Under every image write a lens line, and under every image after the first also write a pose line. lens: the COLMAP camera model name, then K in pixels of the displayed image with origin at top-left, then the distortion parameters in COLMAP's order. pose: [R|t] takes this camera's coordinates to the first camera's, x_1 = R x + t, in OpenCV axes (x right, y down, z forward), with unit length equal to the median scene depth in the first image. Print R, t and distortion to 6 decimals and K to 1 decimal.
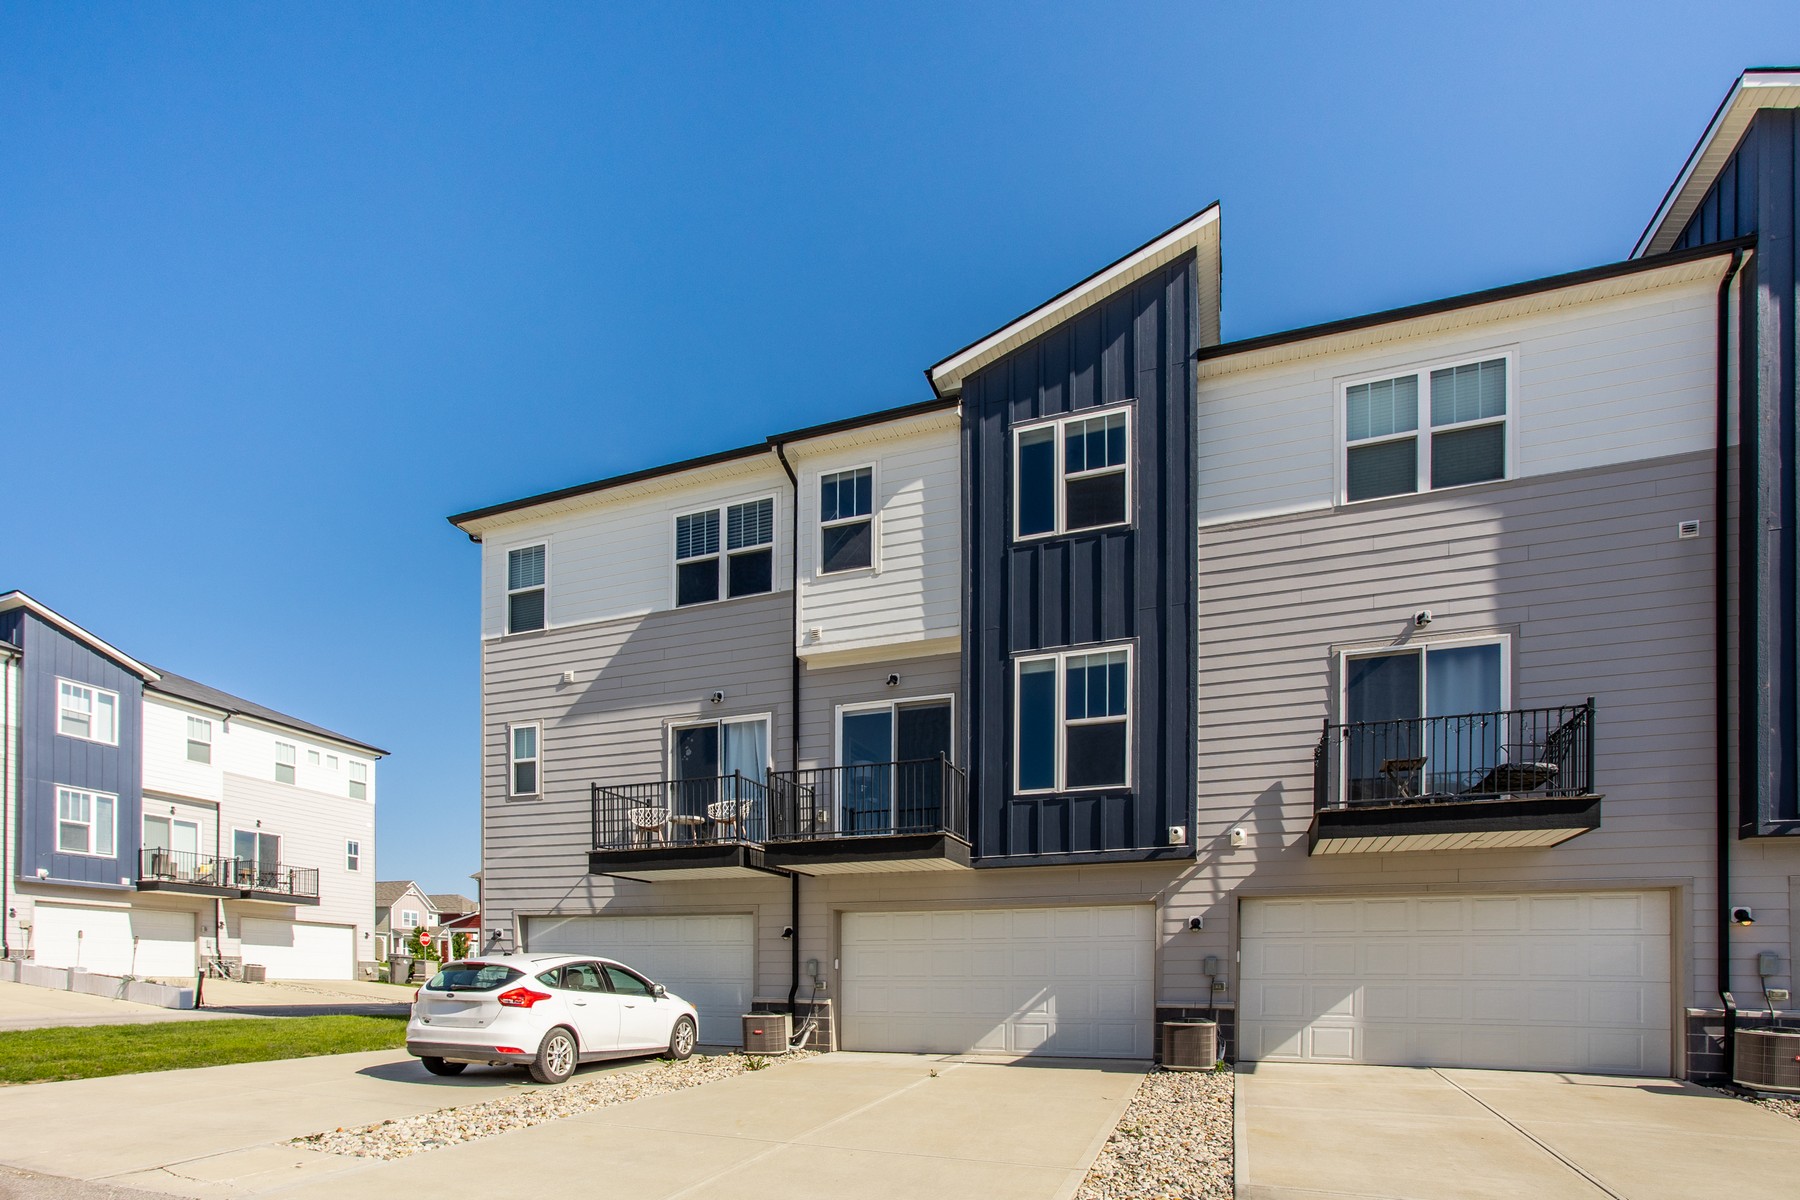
lens RADIAL K [[869.8, 0, 863.6], [0, 869.8, 628.0], [0, 0, 1]] dist [-0.036508, 0.015421]
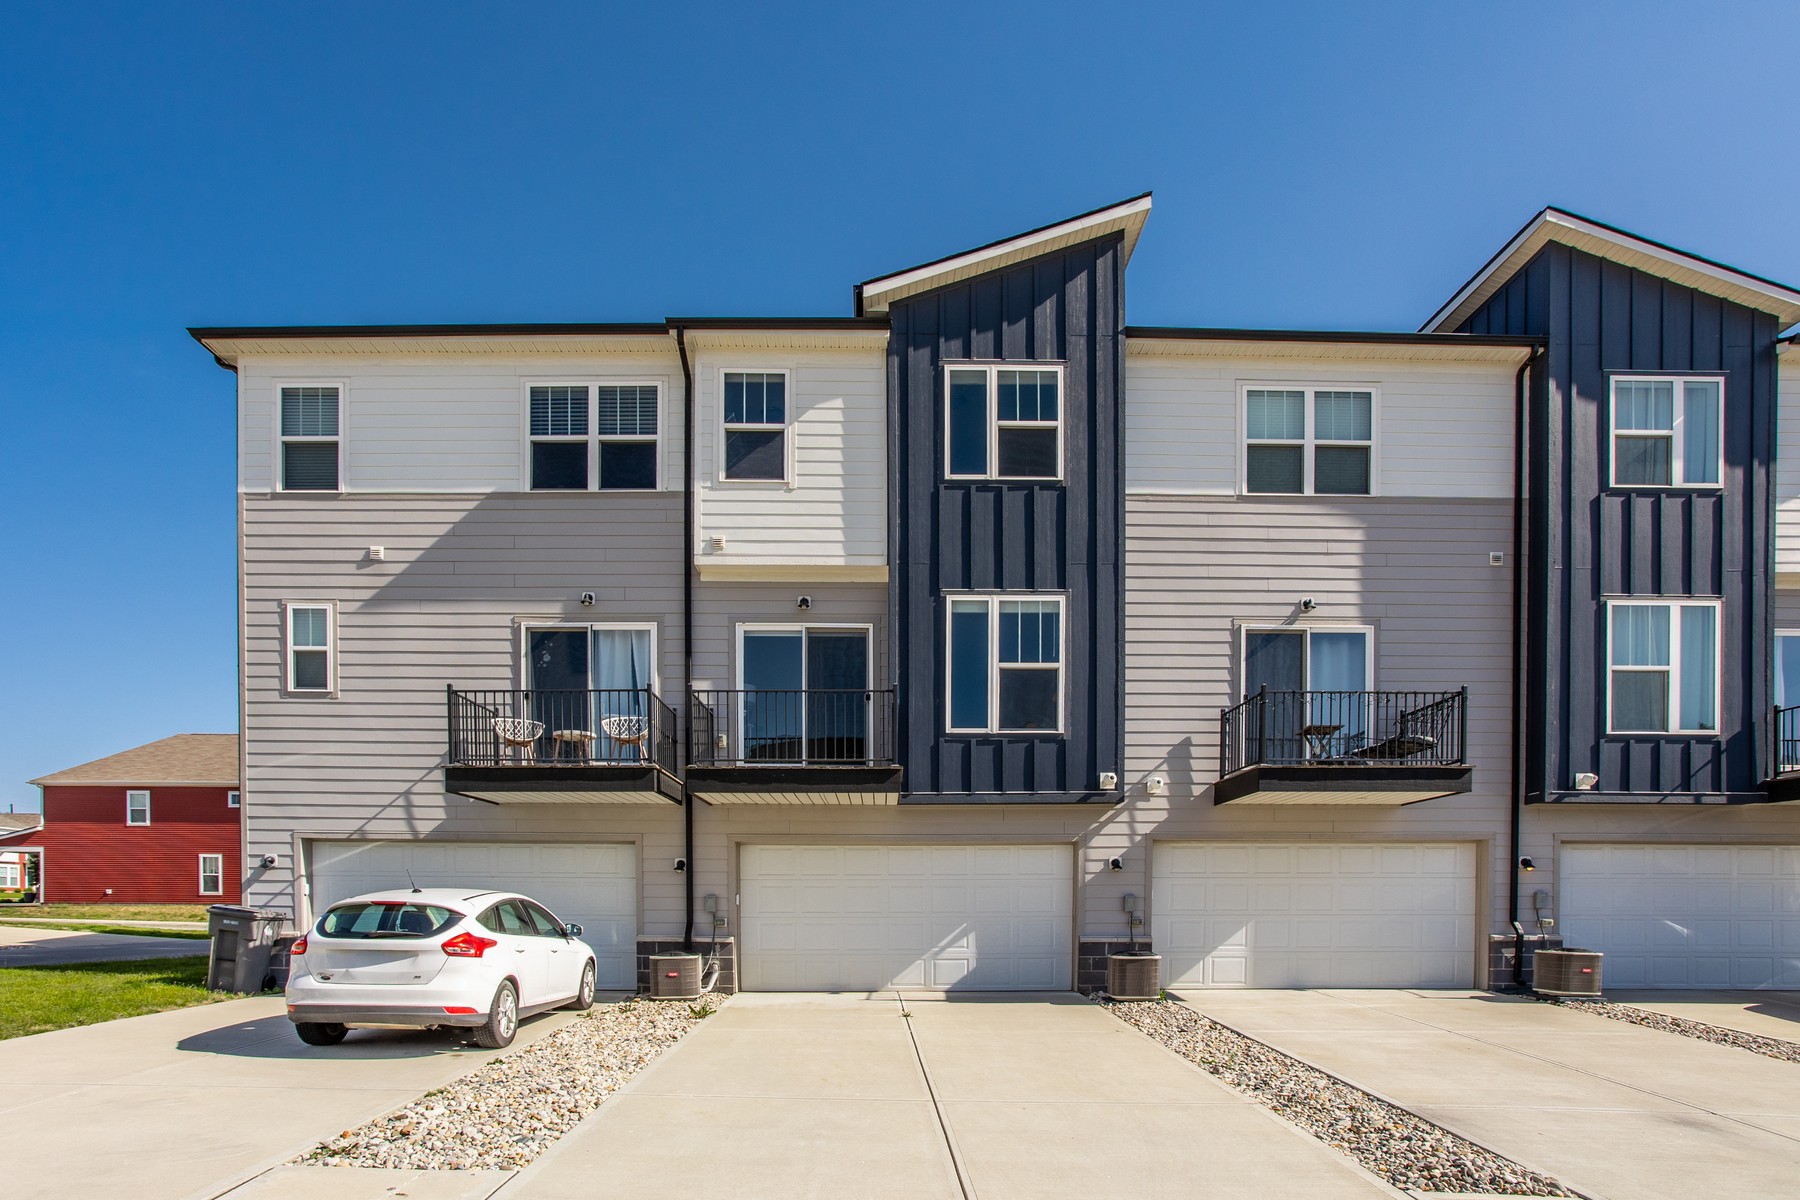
lens RADIAL K [[869.8, 0, 910.3], [0, 869.8, 601.0], [0, 0, 1]] dist [-0.036508, 0.015421]
pose [[0.932100, 0.115856, 0.343171, -0.218822], [-0.130799, 0.991194, 0.020638, 0.027320], [-0.337758, -0.064123, 0.939046, 0.086381]]
